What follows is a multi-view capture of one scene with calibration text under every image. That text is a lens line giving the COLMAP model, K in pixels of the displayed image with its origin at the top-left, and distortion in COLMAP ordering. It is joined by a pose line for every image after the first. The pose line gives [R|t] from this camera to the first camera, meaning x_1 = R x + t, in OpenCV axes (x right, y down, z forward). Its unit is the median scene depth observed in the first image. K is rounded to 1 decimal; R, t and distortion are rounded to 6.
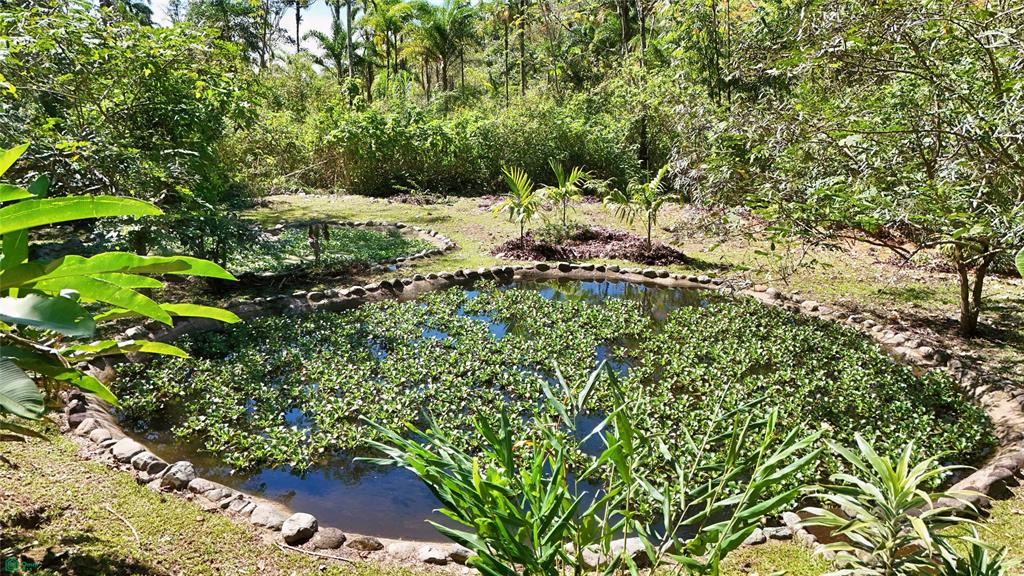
lens RADIAL K [[751.2, 0, 511.7], [0, 751.2, 292.0], [0, 0, 1]] dist [0.053078, -0.047490]
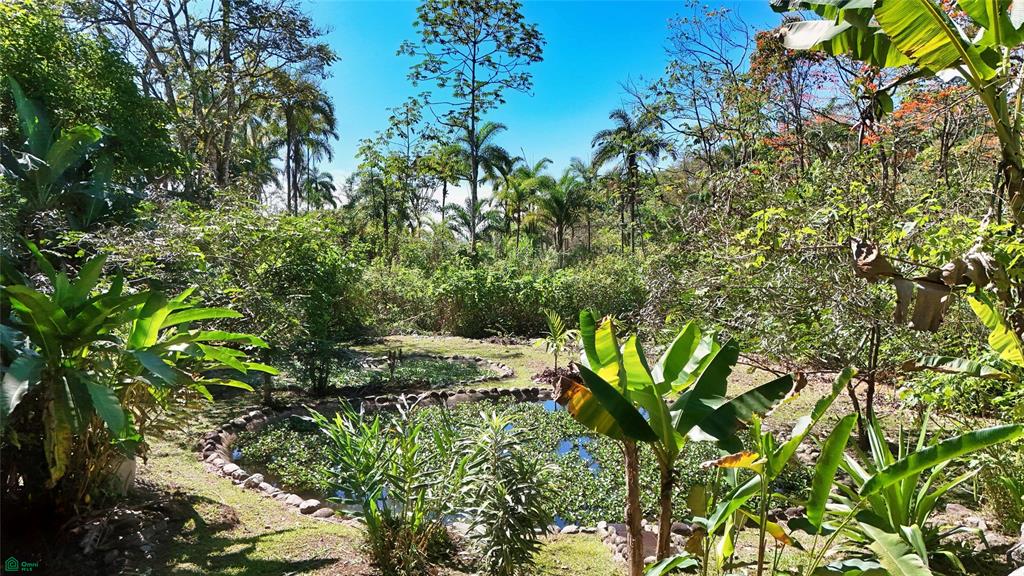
lens RADIAL K [[751.2, 0, 511.9], [0, 751.2, 284.9], [0, 0, 1]] dist [0.053078, -0.047490]
pose [[0.980328, 0.008603, -0.197188, 0.155139], [-0.050096, 0.977180, -0.206423, 0.046273], [0.190912, 0.212240, 0.958388, -0.206104]]
